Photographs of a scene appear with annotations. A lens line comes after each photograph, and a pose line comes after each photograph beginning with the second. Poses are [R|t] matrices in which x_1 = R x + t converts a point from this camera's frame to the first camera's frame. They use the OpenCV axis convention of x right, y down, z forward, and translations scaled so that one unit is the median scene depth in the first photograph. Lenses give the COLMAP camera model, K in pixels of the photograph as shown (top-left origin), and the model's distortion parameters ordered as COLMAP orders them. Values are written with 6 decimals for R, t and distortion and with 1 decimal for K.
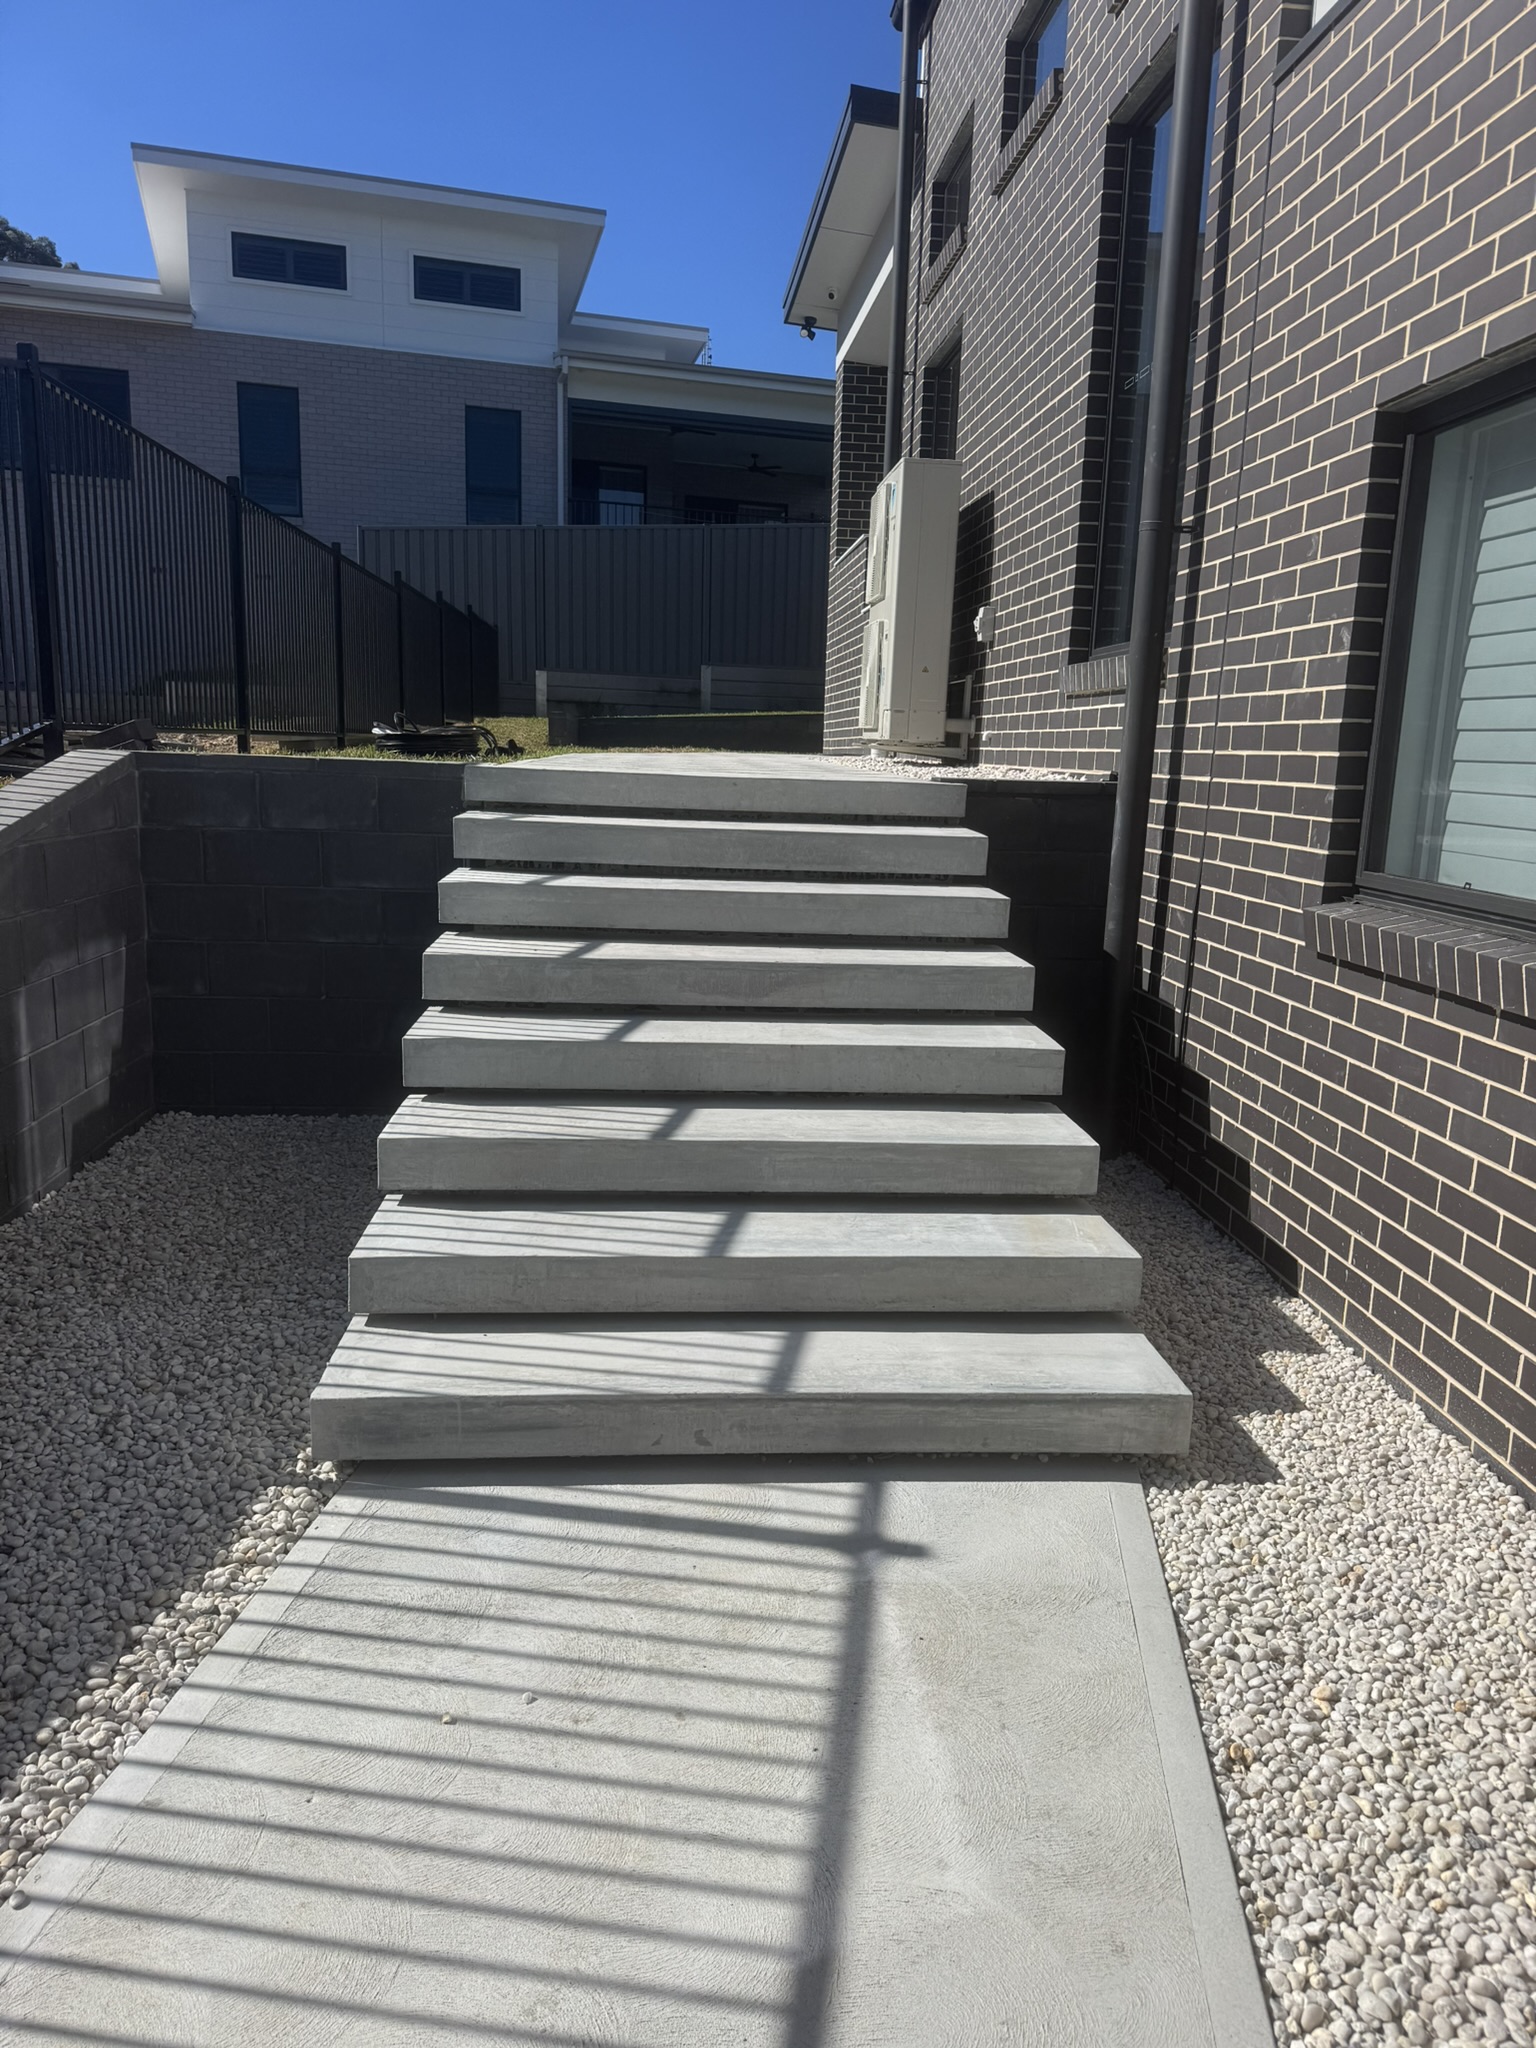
lens RADIAL K [[1413.1, 0, 768.0], [0, 1413.1, 1024.0], [0, 0, 1]] dist [0.173625, -0.340878]
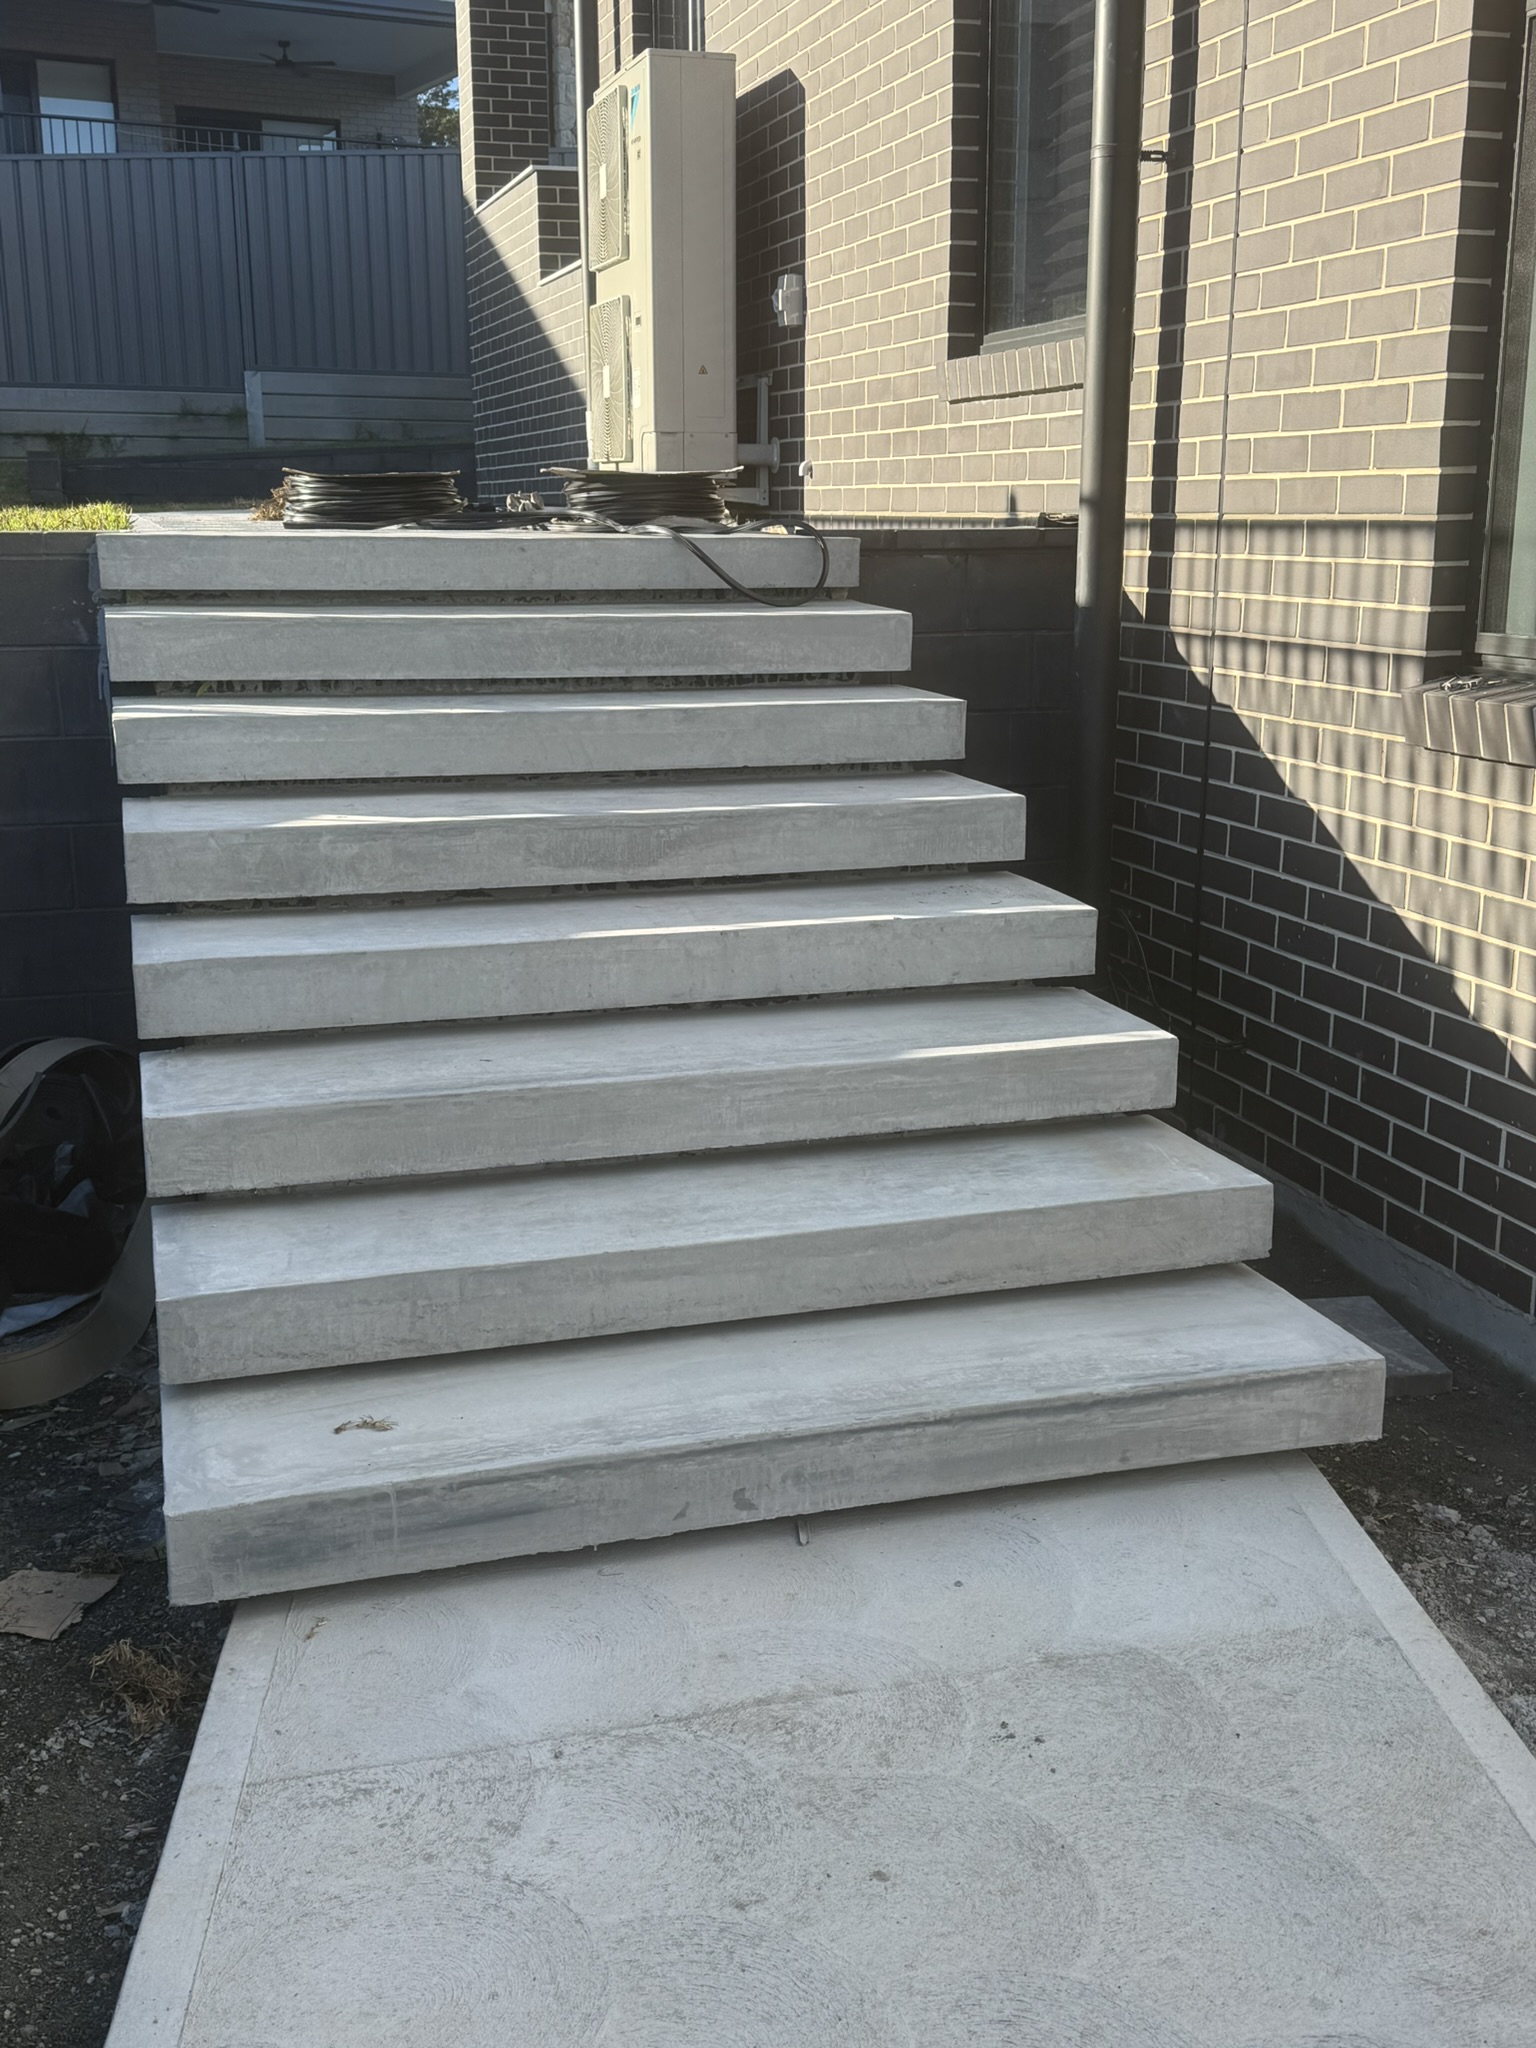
lens RADIAL K [[2093.7, 0, 768.0], [0, 2093.7, 1024.0], [0, 0, 1]] dist [0.171875, -0.344832]
pose [[0.977448, -0.082652, 0.194328, -0.174767], [0.072239, 0.995576, 0.060085, -0.000010], [-0.198434, -0.044692, 0.979095, 0.007577]]
